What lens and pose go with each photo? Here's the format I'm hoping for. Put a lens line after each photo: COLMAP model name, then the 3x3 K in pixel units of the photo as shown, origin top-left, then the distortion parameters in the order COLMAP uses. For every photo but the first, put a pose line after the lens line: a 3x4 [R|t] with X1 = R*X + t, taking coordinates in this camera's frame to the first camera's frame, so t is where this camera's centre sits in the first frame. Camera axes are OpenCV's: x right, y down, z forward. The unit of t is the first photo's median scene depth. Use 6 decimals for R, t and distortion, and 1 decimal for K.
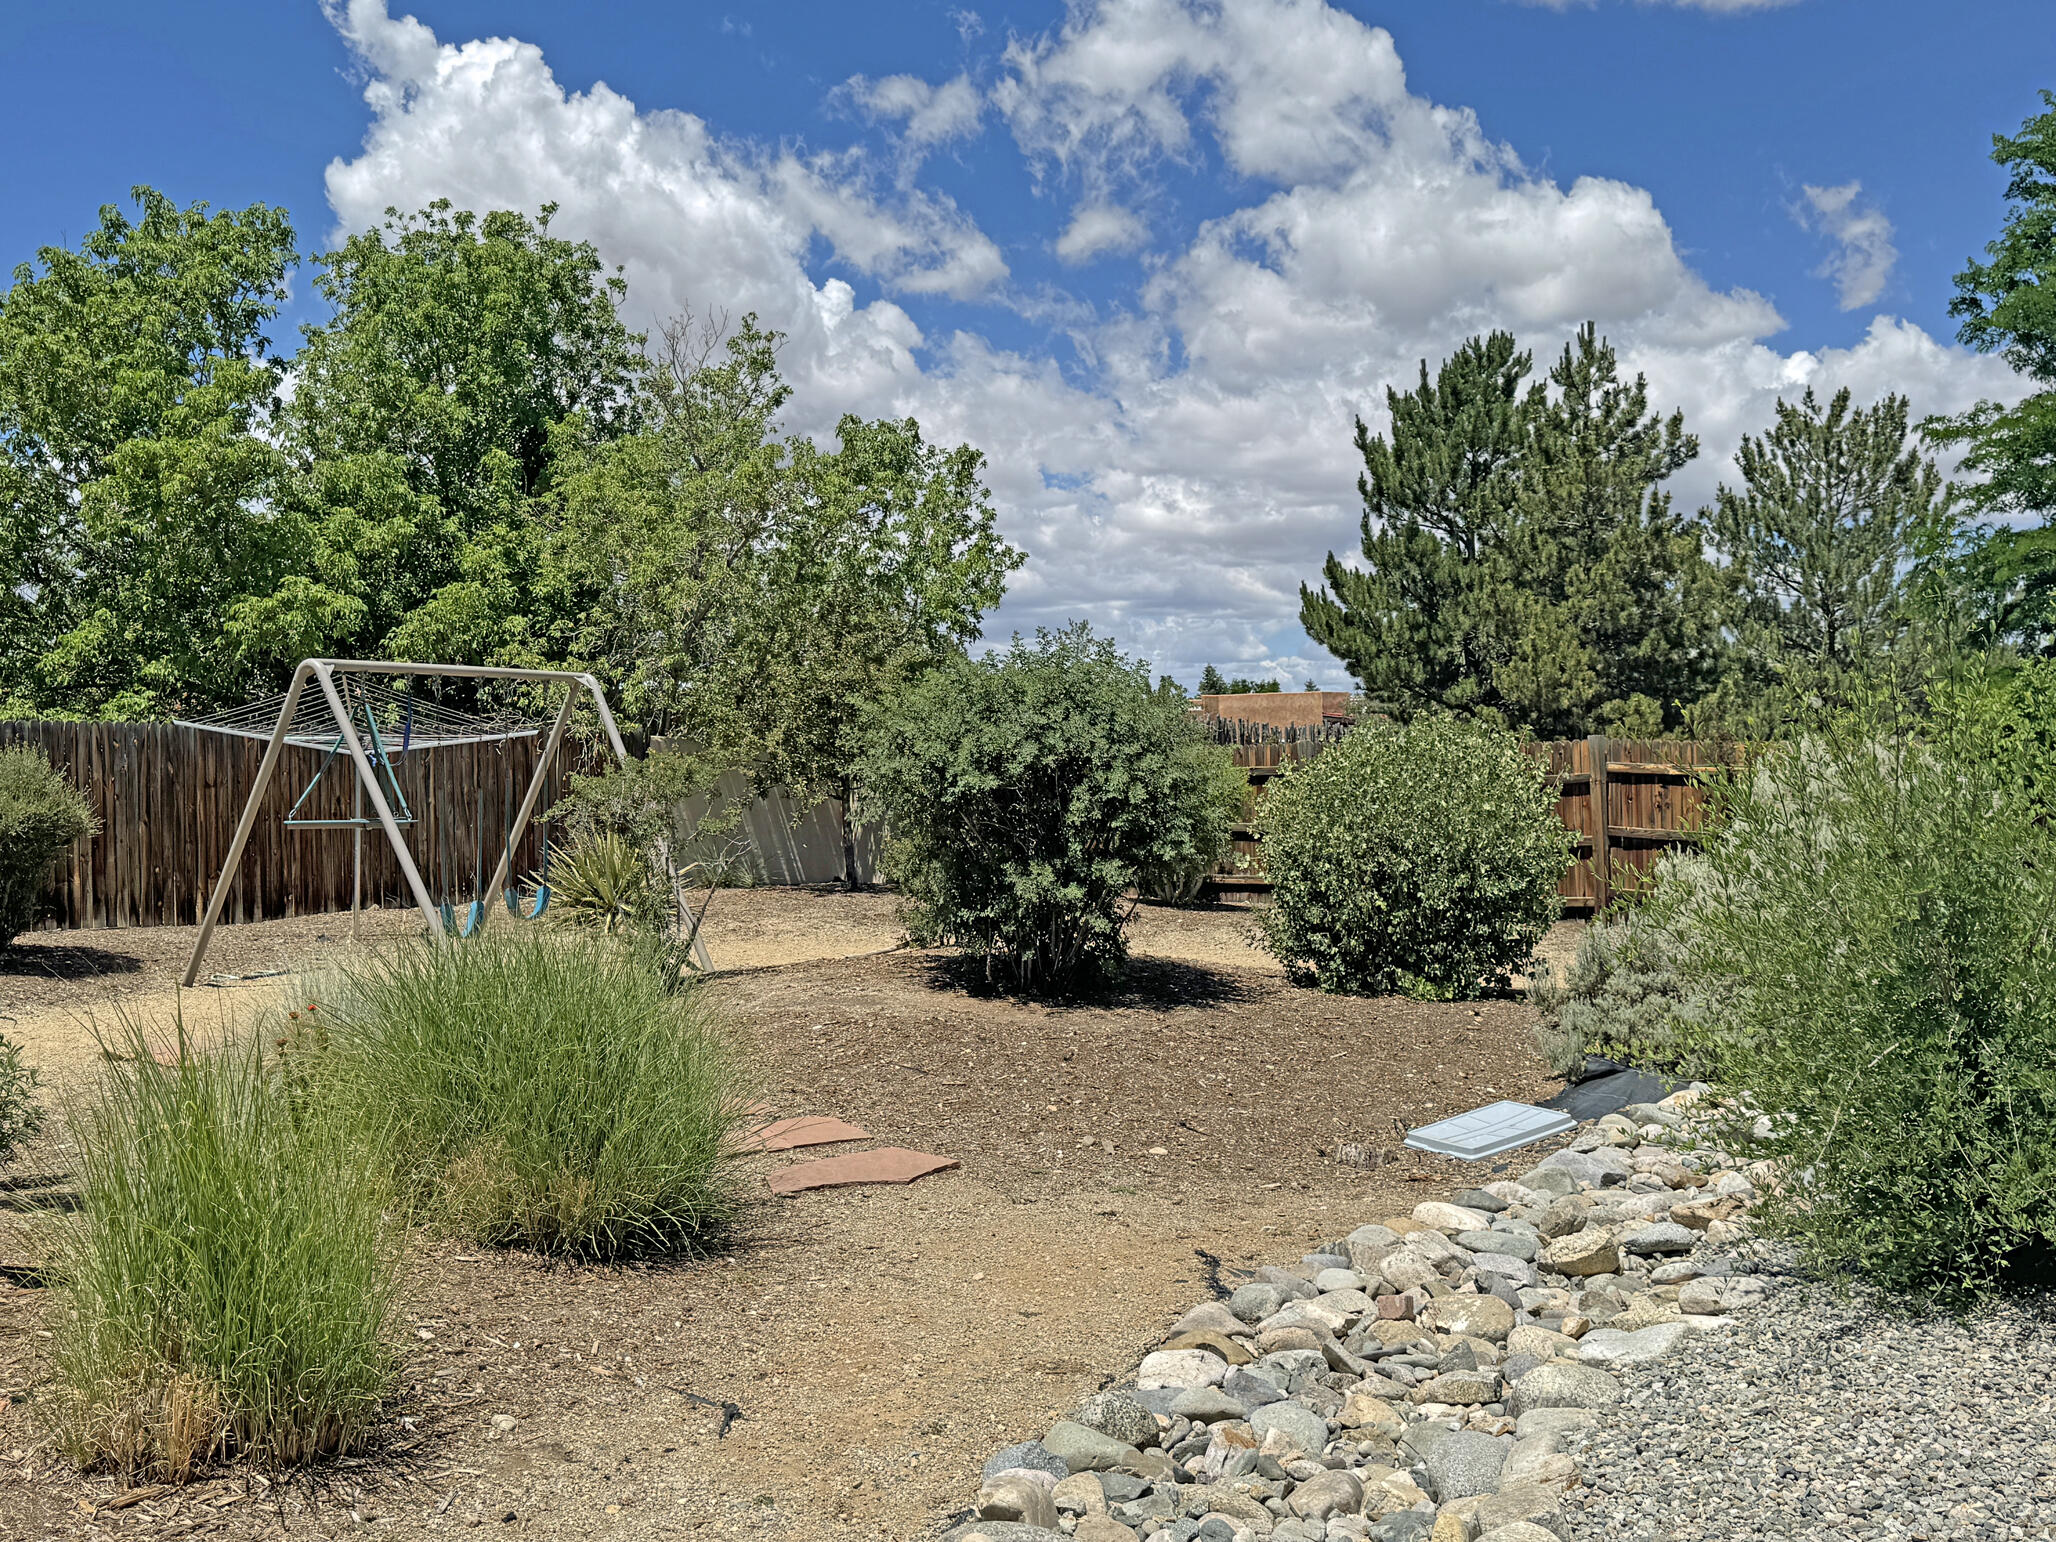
lens RADIAL K [[1985.4, 0, 1028.0], [0, 1985.4, 771.0], [0, 0, 1]] dist [0.218383, -0.421769]
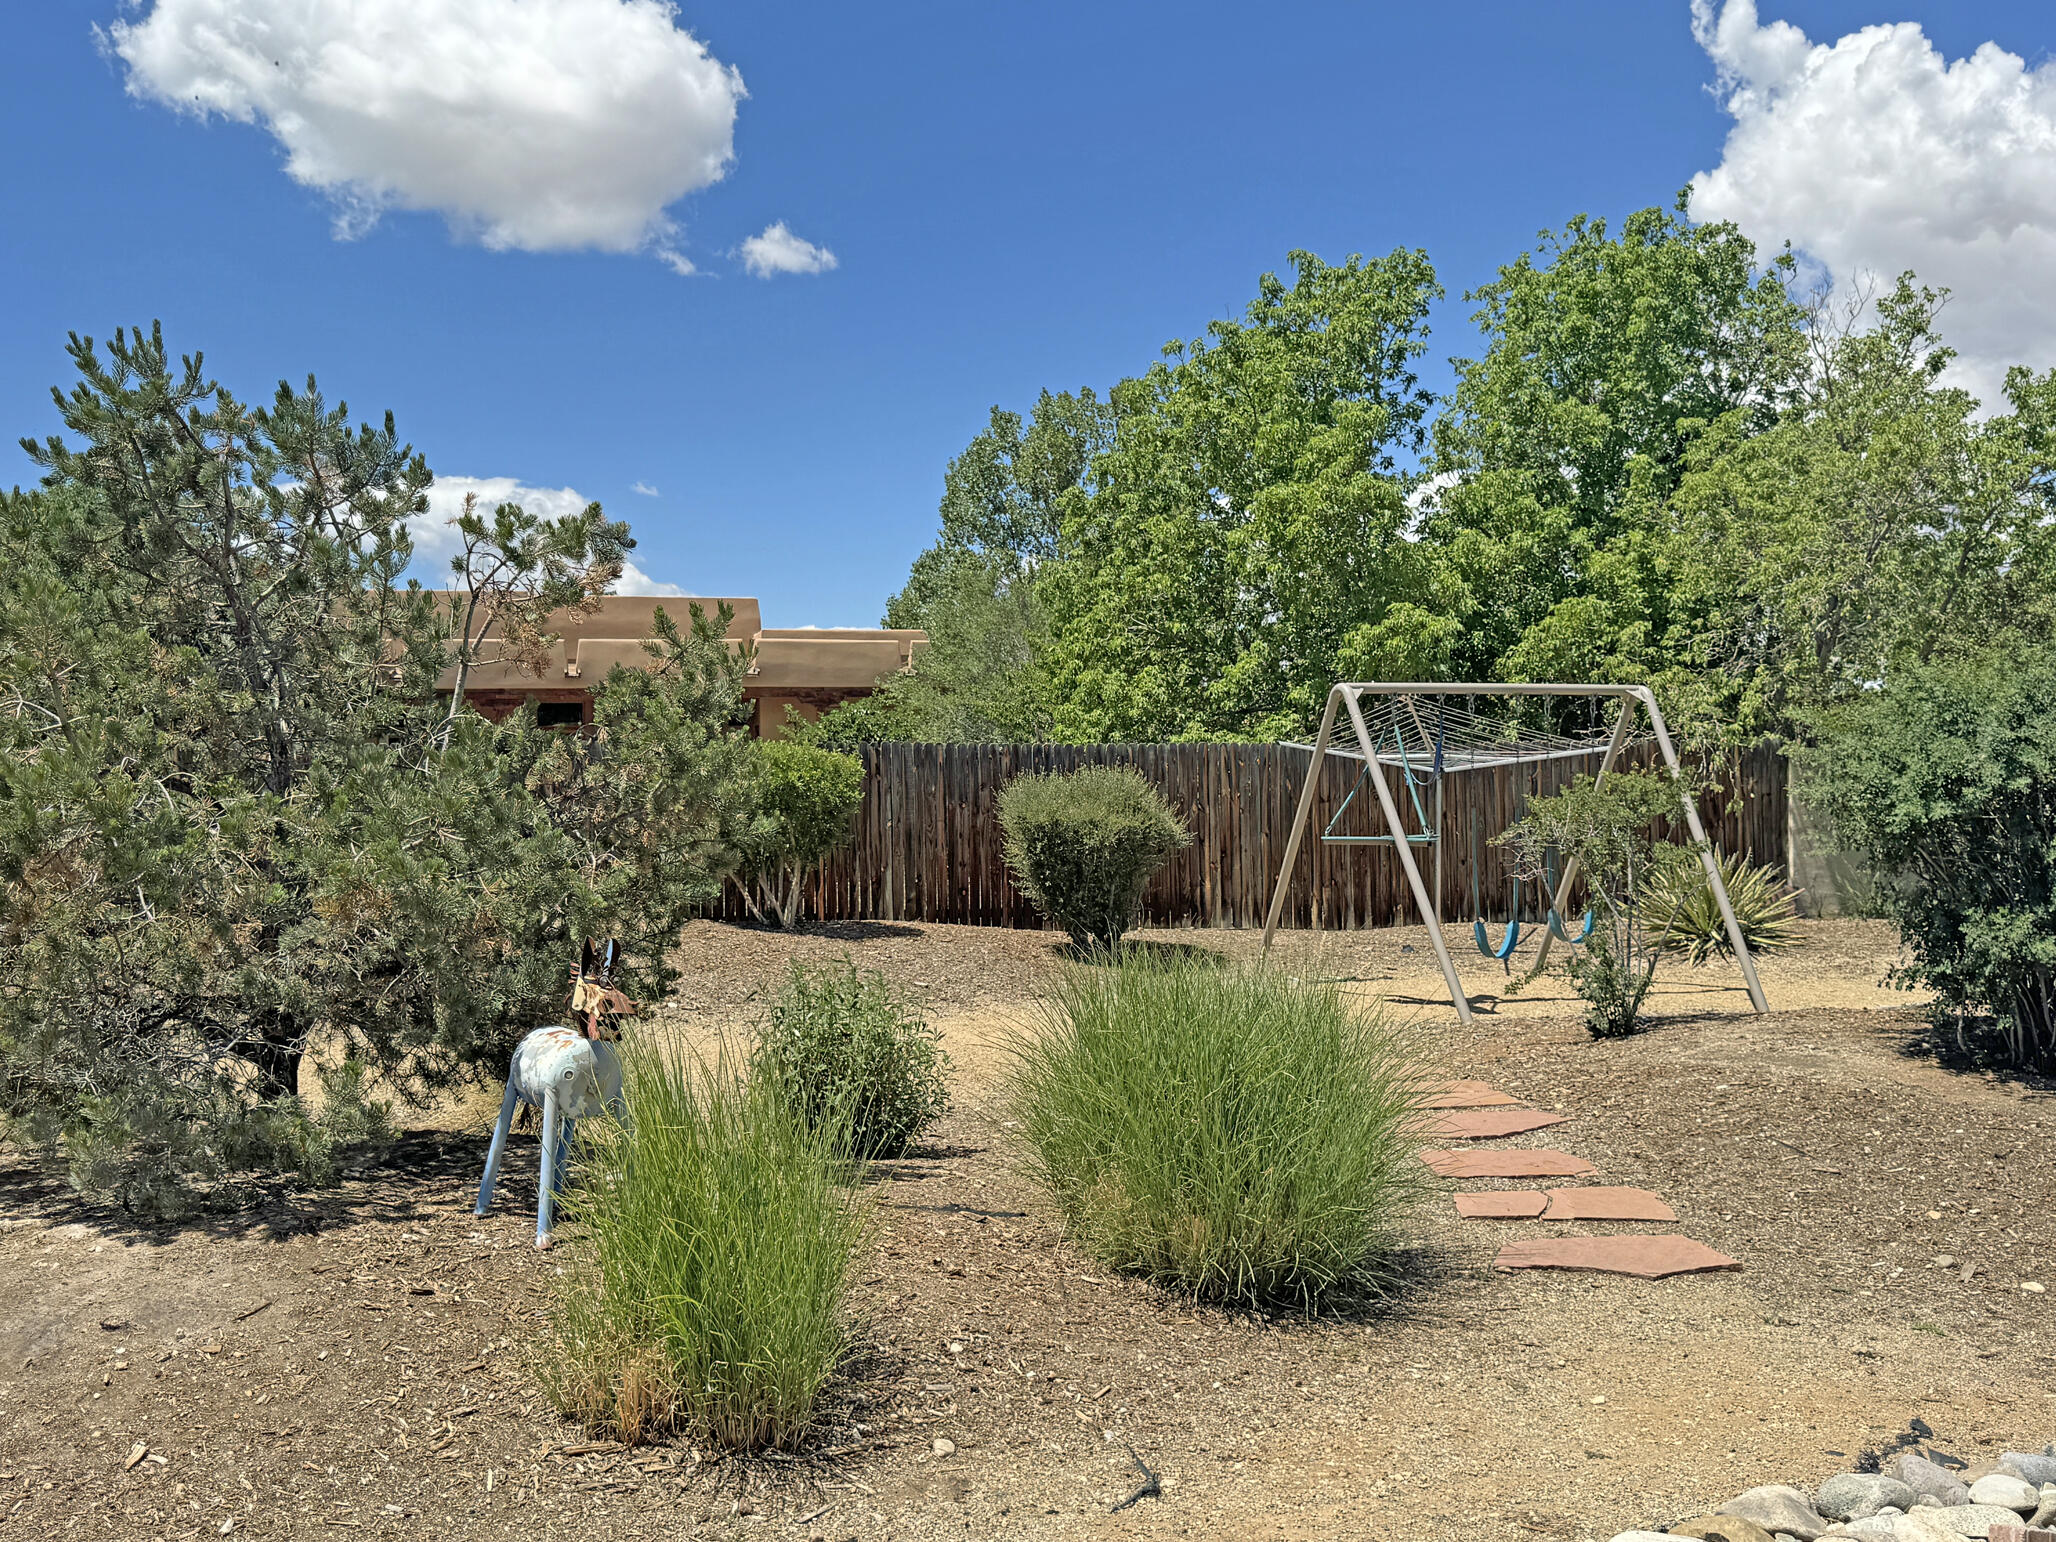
lens RADIAL K [[1974.8, 0, 1028.5], [0, 1974.8, 797.2], [0, 0, 1]] dist [0.169604, -0.415620]
pose [[0.791534, 0.004230, -0.611110, 0.116026], [0.001954, 0.999953, 0.009452, -0.005010], [0.611122, -0.008675, 0.791489, 0.069020]]
